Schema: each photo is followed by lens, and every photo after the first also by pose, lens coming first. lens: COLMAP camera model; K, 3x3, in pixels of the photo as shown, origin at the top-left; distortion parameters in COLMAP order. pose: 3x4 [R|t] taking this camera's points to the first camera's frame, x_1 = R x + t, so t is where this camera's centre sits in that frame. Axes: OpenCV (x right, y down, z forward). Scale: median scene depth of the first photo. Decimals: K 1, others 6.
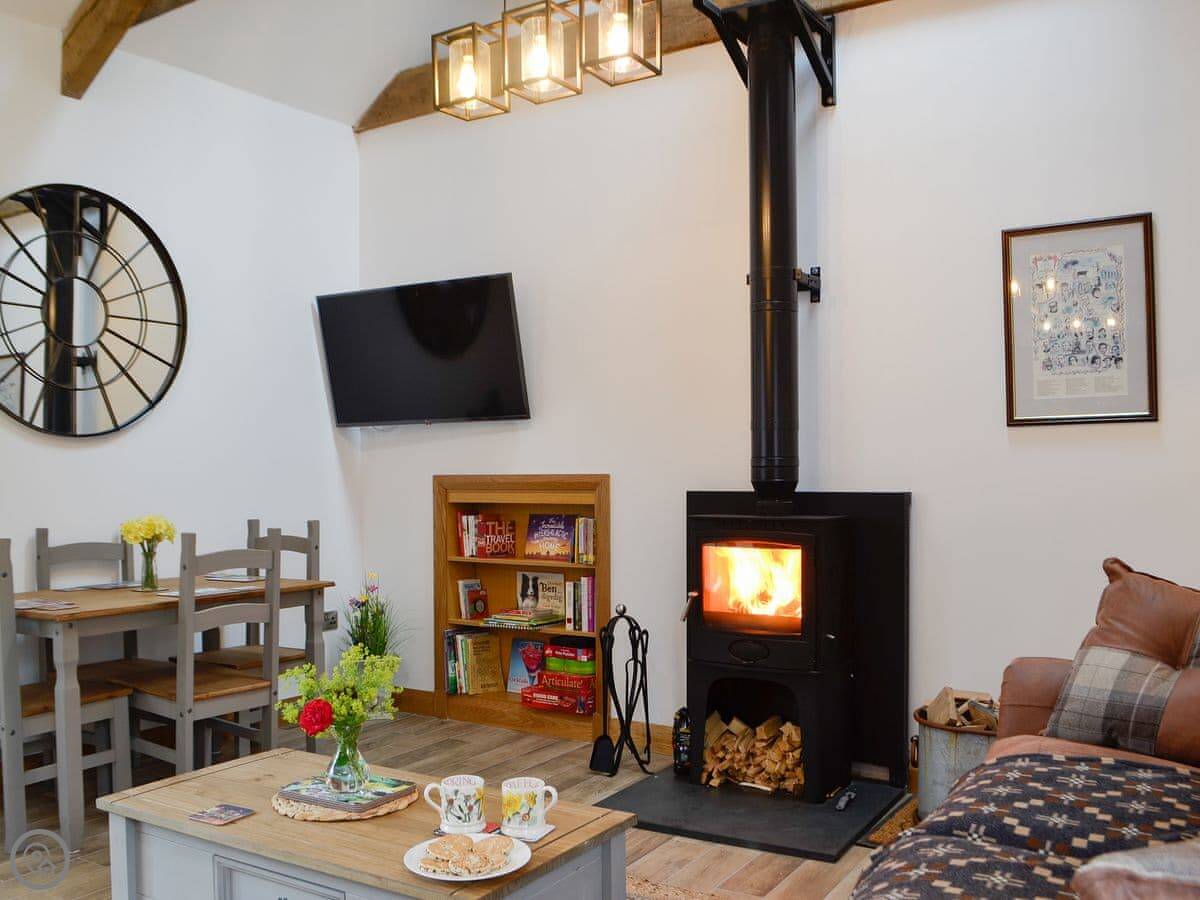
lens RADIAL K [[1071.2, 0, 637.3], [0, 1071.2, 466.1], [0, 0, 1]] dist [-0.069290, 0.009426]
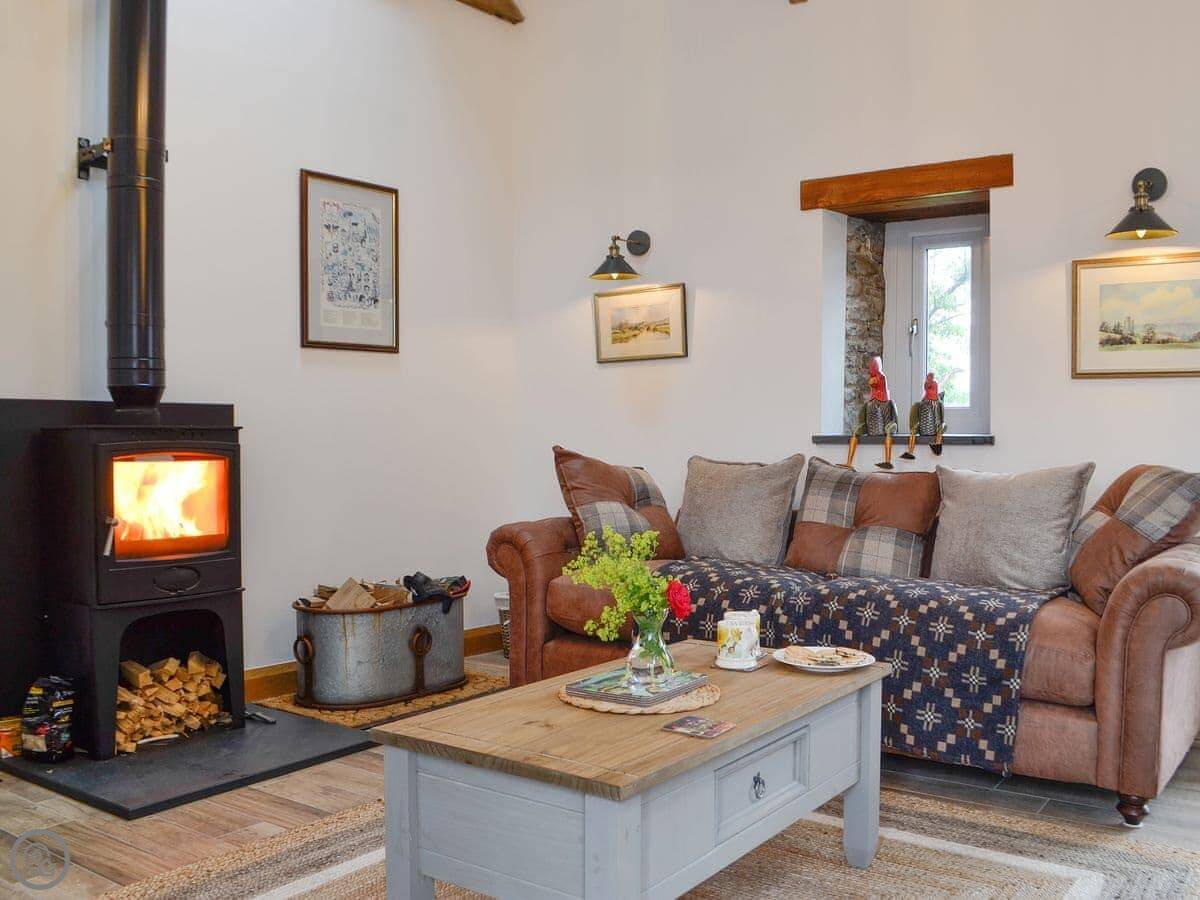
lens RADIAL K [[1076.0, 0, 610.0], [0, 1076.0, 473.4], [0, 0, 1]] dist [-0.085456, 0.004903]
pose [[0.086127, -0.027303, 0.995910, -0.630220], [-0.008469, 0.999568, 0.028136, 0.051759], [-0.996248, -0.010858, 0.085859, 0.501313]]
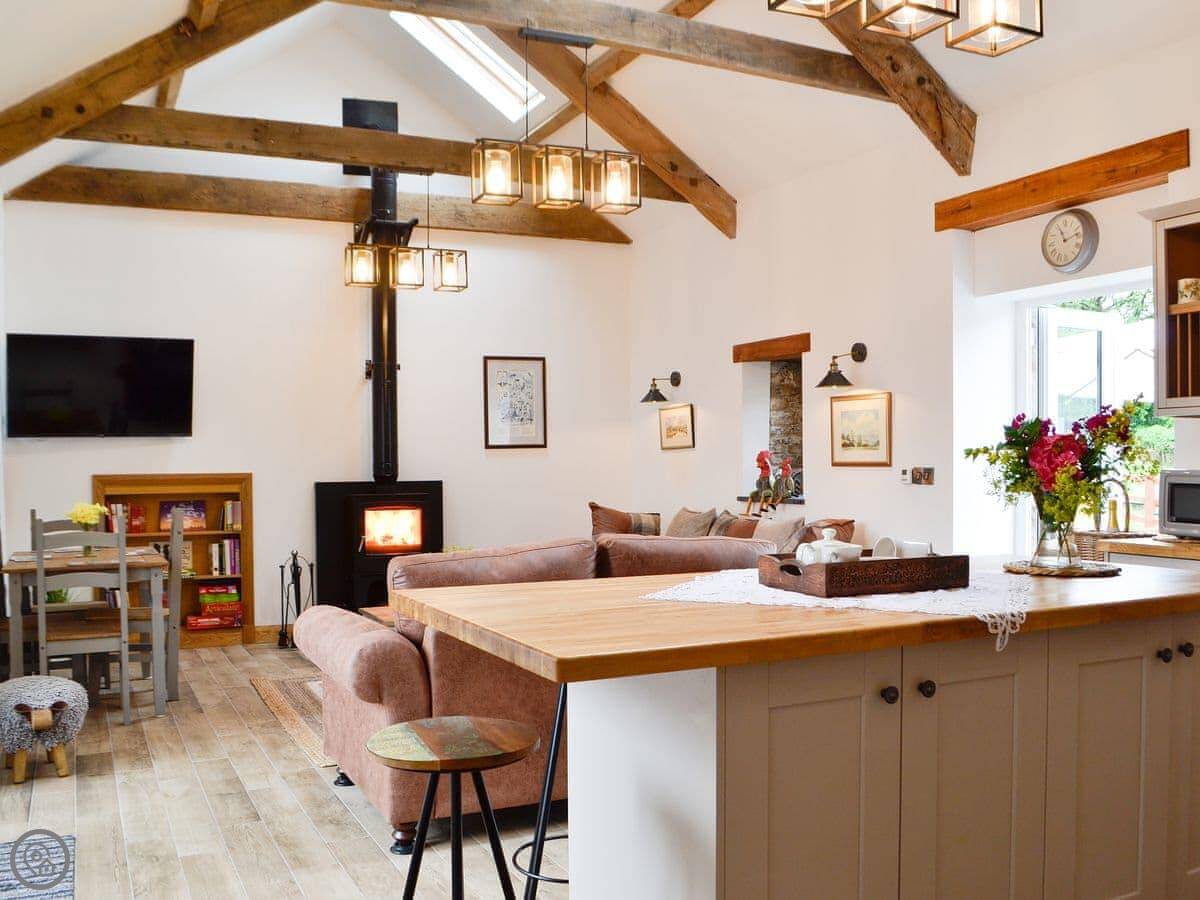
lens RADIAL K [[1076.0, 0, 610.0], [0, 1076.0, 473.4], [0, 0, 1]] dist [-0.085456, 0.004903]
pose [[0.544190, -0.007548, 0.838928, -1.130787], [-0.000014, 0.999959, 0.009006, -0.006267], [-0.838962, -0.004913, 0.544168, -0.324210]]
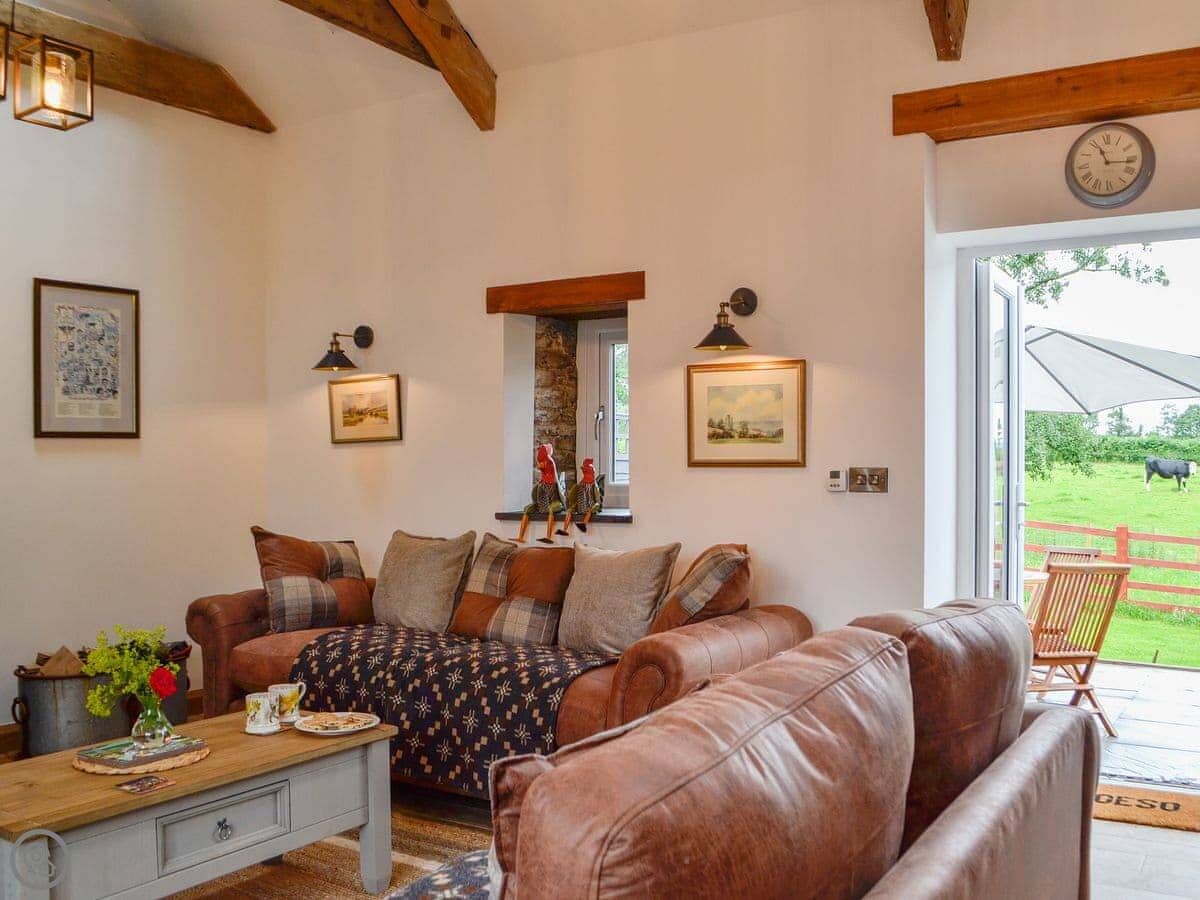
lens RADIAL K [[1071.5, 0, 699.1], [0, 1071.5, 475.4], [0, 0, 1]] dist [-0.093171, 0.008013]
pose [[-0.030119, -0.001854, 0.999545, -0.747421], [-0.000814, 0.999998, 0.001831, 0.003359], [-0.999546, -0.000759, -0.030121, 0.228764]]
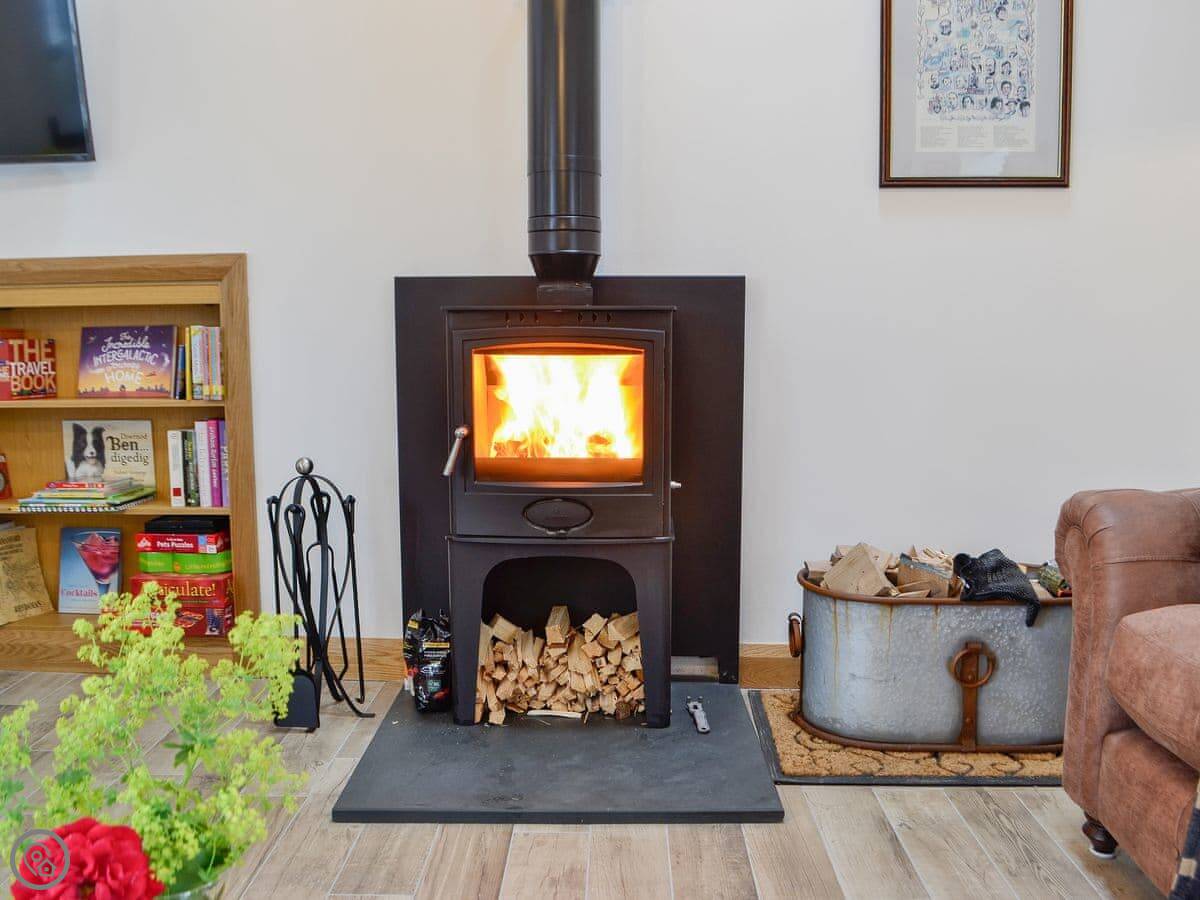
lens RADIAL K [[1056.4, 0, 621.9], [0, 1056.4, 472.6], [0, 0, 1]] dist [-0.077231, -0.007556]
pose [[0.866603, -0.060784, 0.495281, -0.153455], [-0.007411, 0.990876, 0.134574, 0.053668], [-0.498942, -0.120293, 0.858246, 0.379888]]
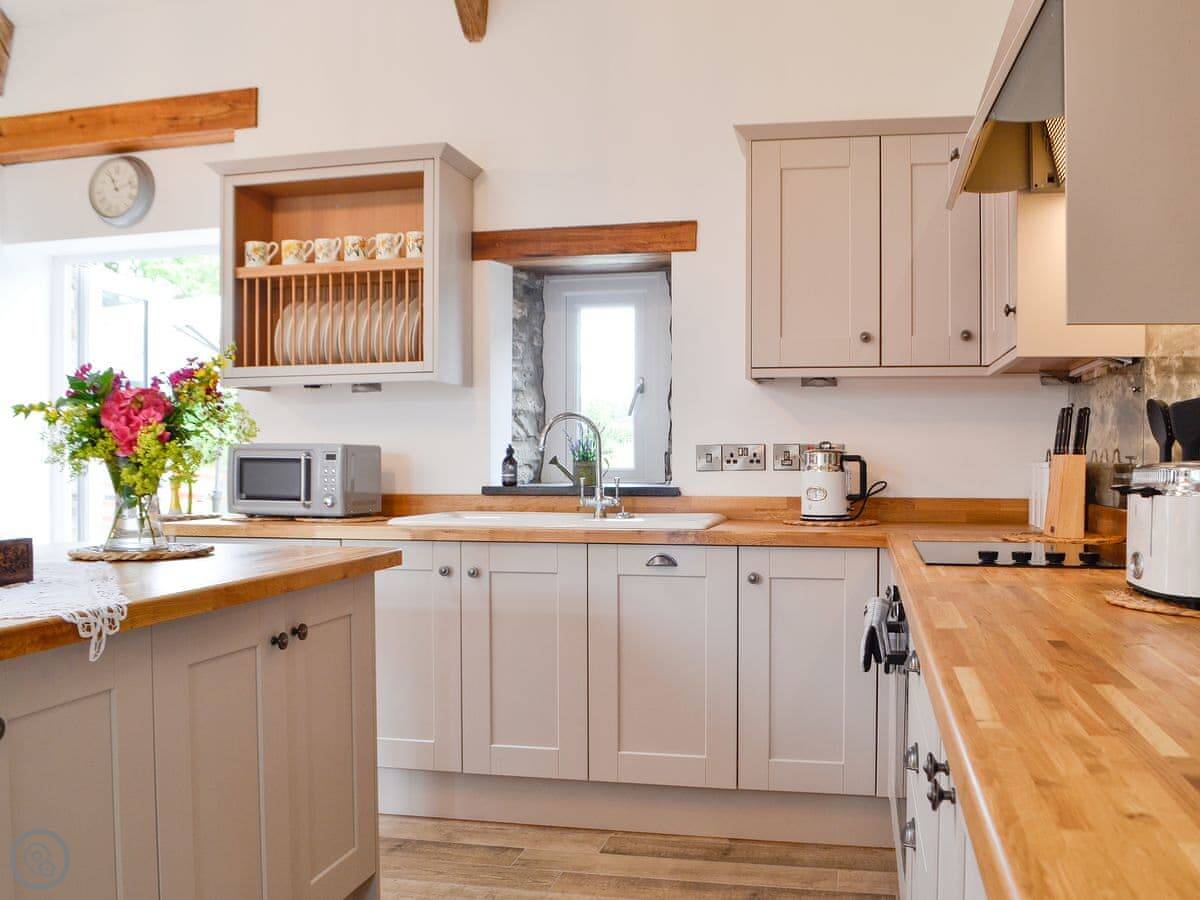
lens RADIAL K [[1056.4, 0, 621.9], [0, 1056.4, 472.6], [0, 0, 1]] dist [-0.077231, -0.007556]
pose [[-0.315112, -0.006866, 0.949030, -0.996482], [0.004584, 0.999951, 0.008756, 0.016500], [-0.949044, 0.007110, -0.315065, -0.262936]]
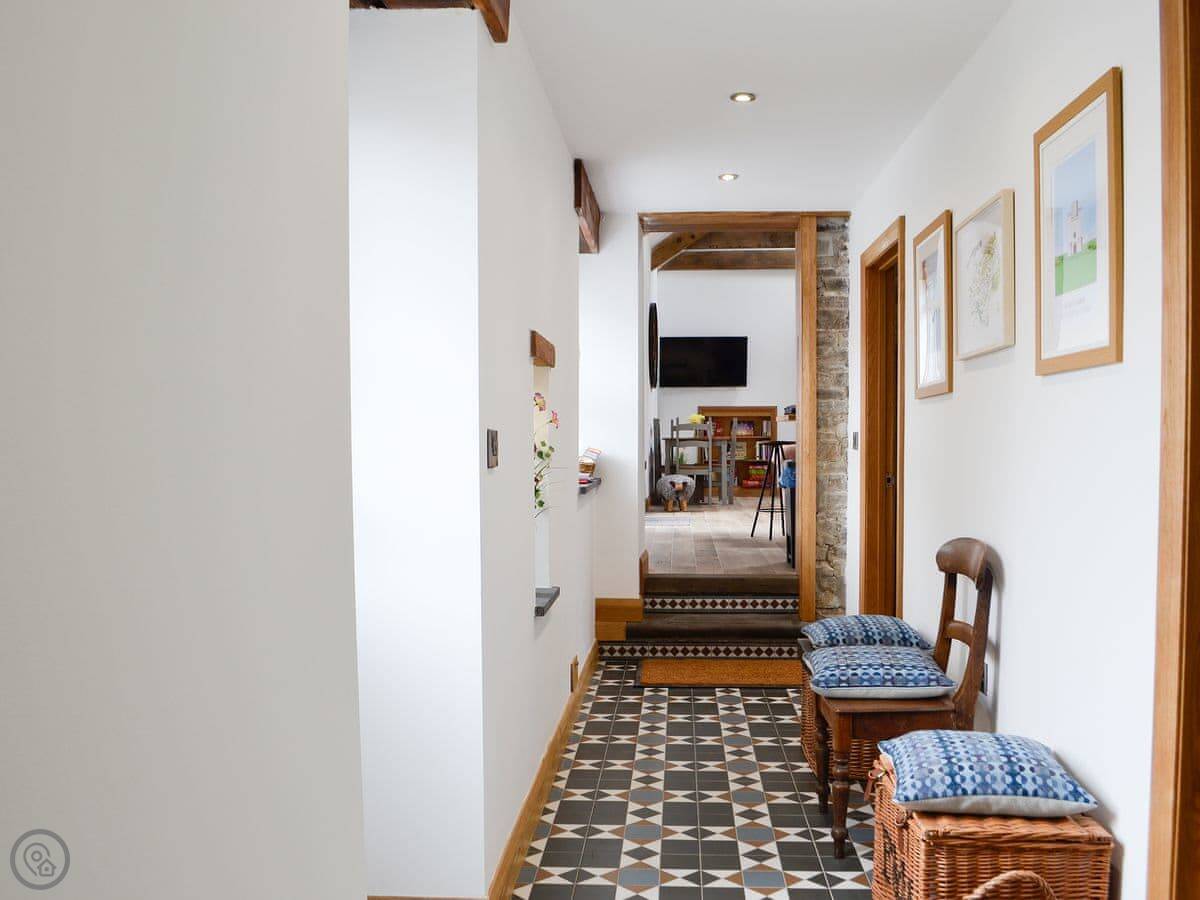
lens RADIAL K [[1076.0, 0, 610.0], [0, 1076.0, 473.4], [0, 0, 1]] dist [-0.085456, 0.004903]
pose [[0.895971, -0.010574, 0.443986, -1.890390], [-0.005862, 0.999348, 0.035630, 0.097683], [-0.444073, -0.034526, 0.895325, -1.577832]]
